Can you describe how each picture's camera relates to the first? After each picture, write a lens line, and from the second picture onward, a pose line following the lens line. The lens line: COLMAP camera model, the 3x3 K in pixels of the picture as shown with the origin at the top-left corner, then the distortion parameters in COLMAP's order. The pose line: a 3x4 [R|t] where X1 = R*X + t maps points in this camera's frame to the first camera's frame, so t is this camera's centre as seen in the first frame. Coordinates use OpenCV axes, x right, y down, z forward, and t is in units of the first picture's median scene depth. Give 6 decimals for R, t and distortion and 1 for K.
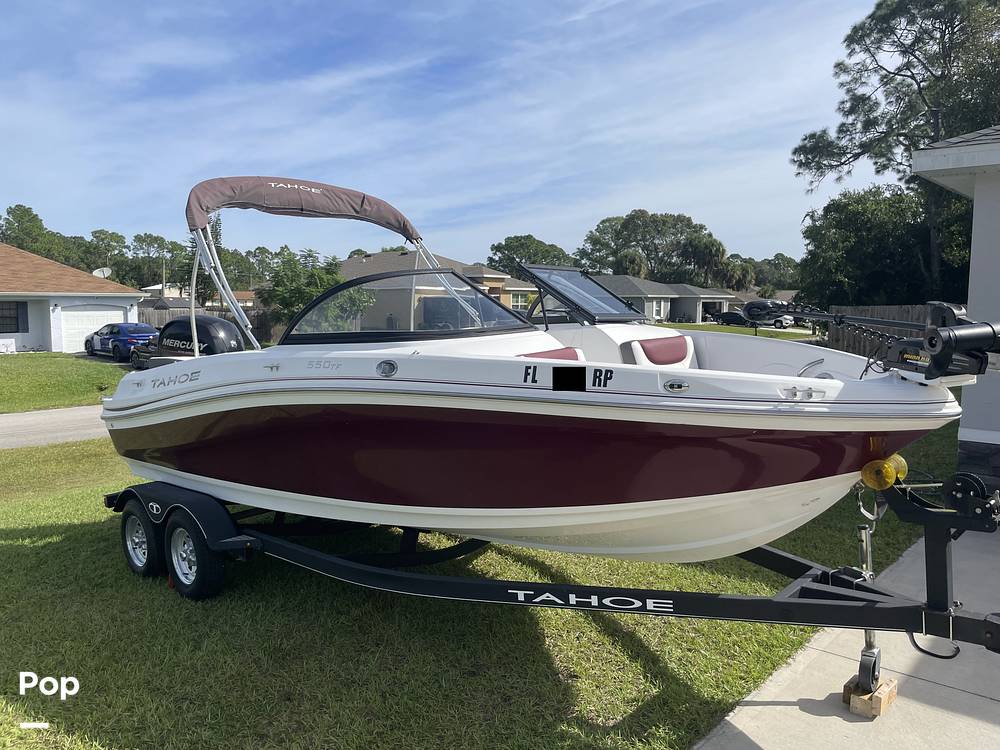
lens RADIAL K [[766.9, 0, 504.4], [0, 766.9, 392.6], [0, 0, 1]] dist [0.078078, -0.111565]
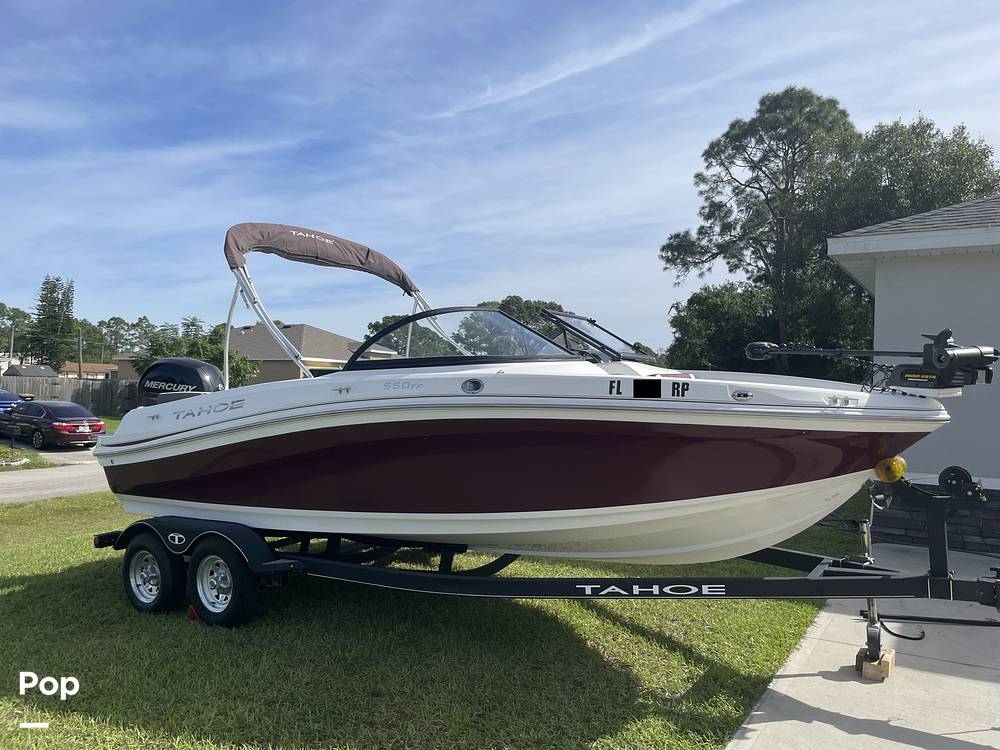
lens RADIAL K [[766.9, 0, 521.3], [0, 766.9, 391.9], [0, 0, 1]] dist [0.078078, -0.111565]
pose [[0.981989, 0.018711, 0.188008, -0.178871], [0.001414, 0.994328, -0.106343, 0.058722], [-0.188931, 0.104694, 0.976393, -0.067984]]
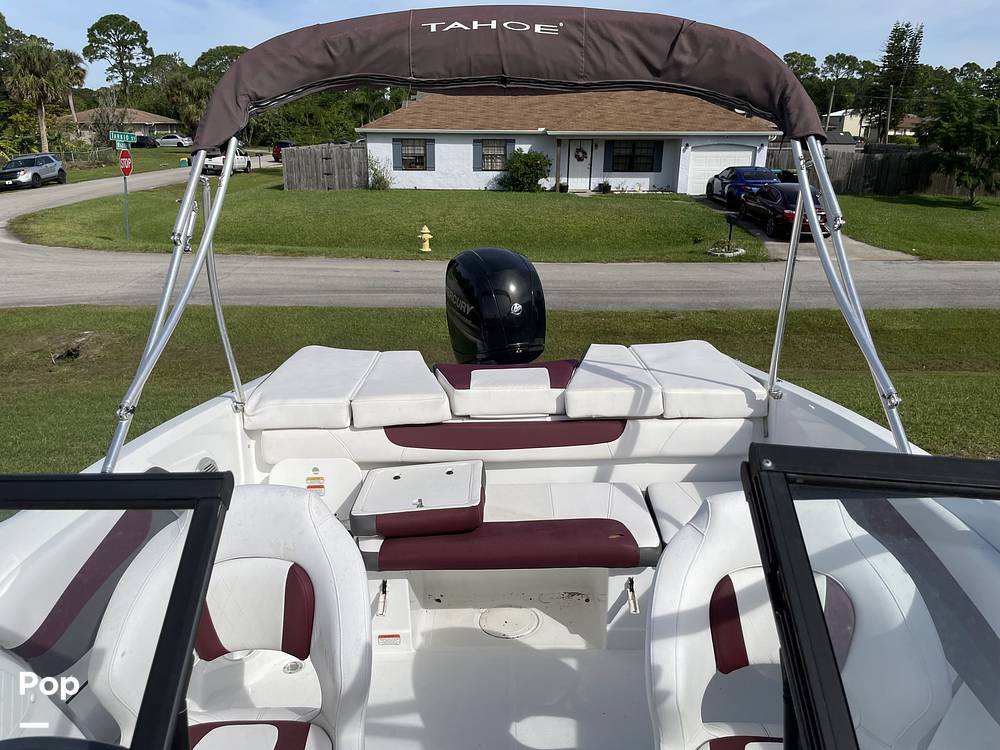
lens RADIAL K [[766.9, 0, 492.8], [0, 766.9, 377.1], [0, 0, 1]] dist [0.078078, -0.111565]
pose [[0.672888, 0.233315, -0.701987, 0.076963], [-0.092259, 0.968019, 0.233299, -0.172822], [0.733969, -0.092219, 0.672894, 0.674985]]
